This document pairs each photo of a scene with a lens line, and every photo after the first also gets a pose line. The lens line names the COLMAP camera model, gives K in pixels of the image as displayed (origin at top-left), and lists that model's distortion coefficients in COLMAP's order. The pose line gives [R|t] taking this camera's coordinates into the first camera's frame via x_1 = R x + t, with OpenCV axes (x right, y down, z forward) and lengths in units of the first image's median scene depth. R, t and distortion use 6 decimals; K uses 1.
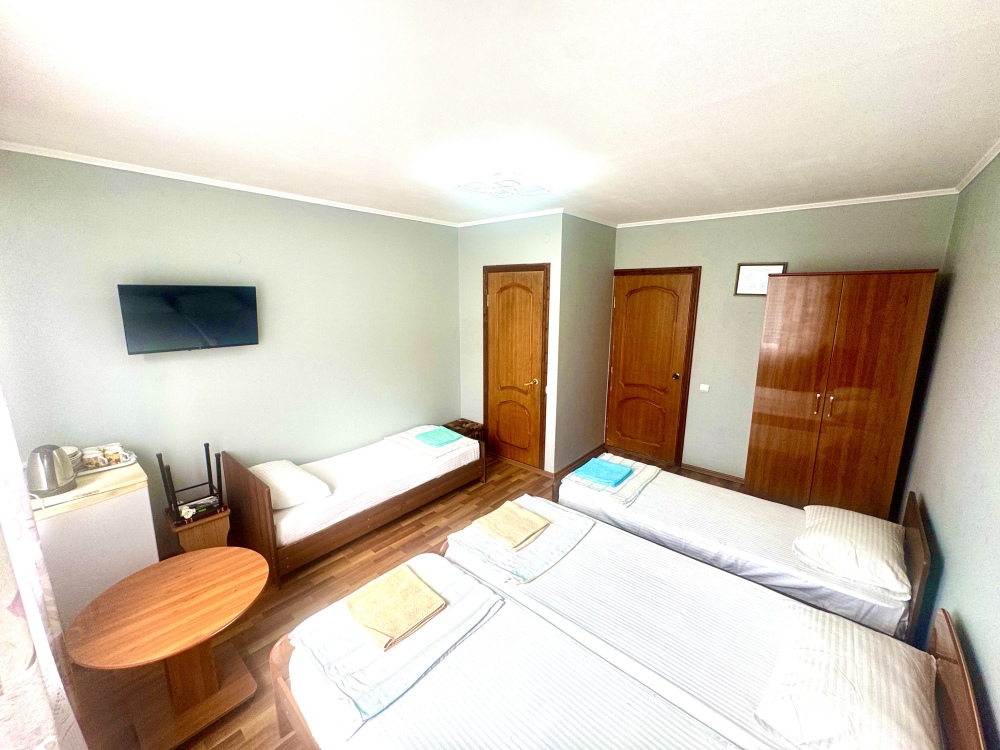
lens RADIAL K [[399.3, 0, 499.6], [0, 399.3, 373.8], [0, 0, 1]] dist [-0.003722, 0.000612]
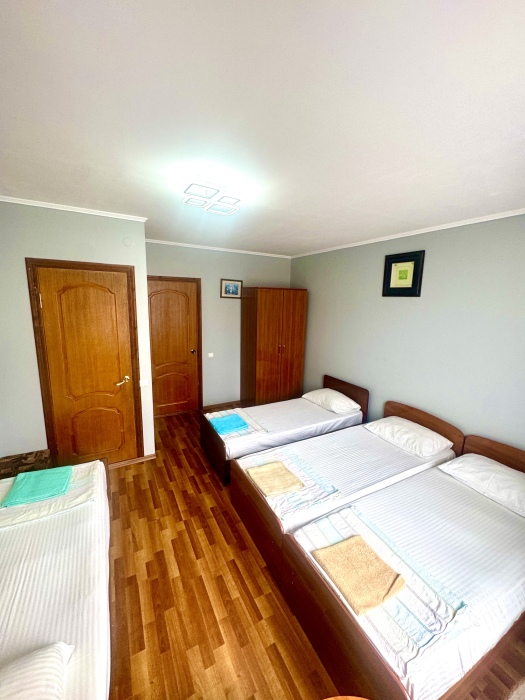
lens RADIAL K [[279.5, 0, 262.5], [0, 279.5, 350.0], [0, 0, 1]] dist [-0.003722, 0.000612]
pose [[0.343726, -0.166792, 0.924139, -0.436066], [0.157758, 0.980370, 0.118264, -0.082782], [-0.925724, 0.105140, 0.363292, 0.390221]]
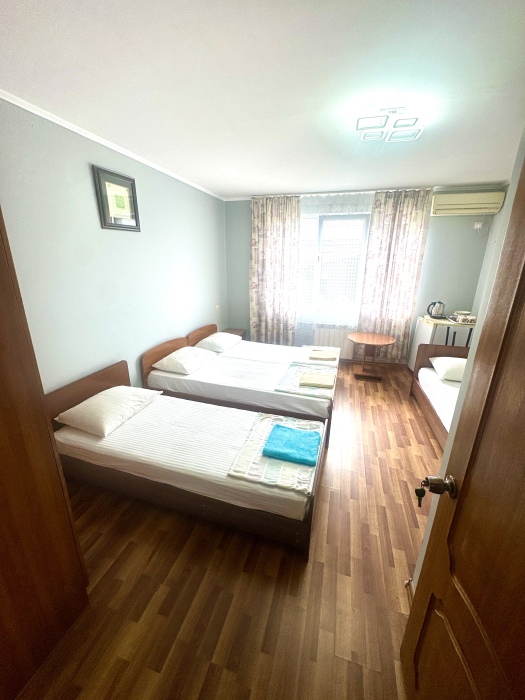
lens RADIAL K [[279.5, 0, 262.5], [0, 279.5, 350.0], [0, 0, 1]] dist [-0.003722, 0.000612]
pose [[-0.909227, 0.119064, -0.398912, 0.415283], [-0.092351, 0.876665, 0.472154, -0.164991], [0.405929, 0.466135, -0.786091, 1.047931]]
